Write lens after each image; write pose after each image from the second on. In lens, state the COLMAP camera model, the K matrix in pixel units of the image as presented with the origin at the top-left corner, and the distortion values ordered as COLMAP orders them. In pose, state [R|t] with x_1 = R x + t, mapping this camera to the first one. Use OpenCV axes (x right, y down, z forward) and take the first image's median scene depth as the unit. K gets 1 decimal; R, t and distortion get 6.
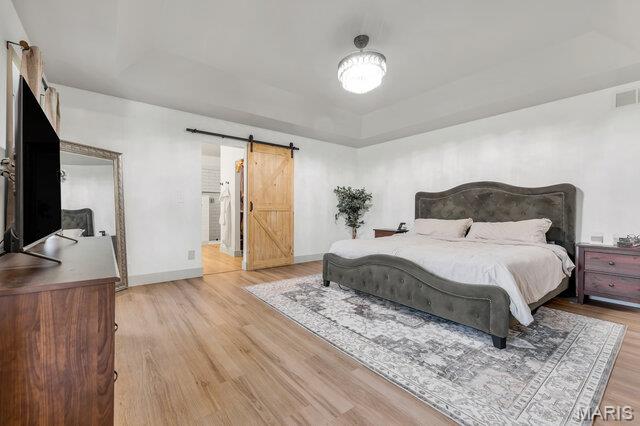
lens RADIAL K [[263.5, 0, 314.4], [0, 263.5, 211.3], [0, 0, 1]] dist [0.004407, -0.000404]
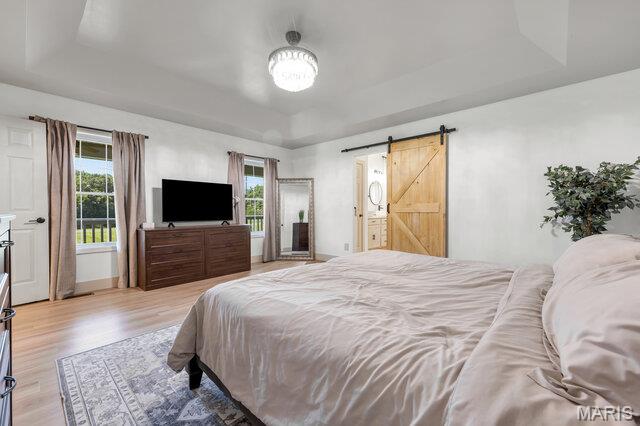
lens RADIAL K [[263.5, 0, 315.0], [0, 263.5, 214.6], [0, 0, 1]] dist [0.004407, -0.000404]
pose [[0.183332, 0.004802, -0.983039, 0.712567], [0.001575, 0.999985, 0.005178, -0.000001], [0.983050, -0.002498, 0.183322, 0.560337]]
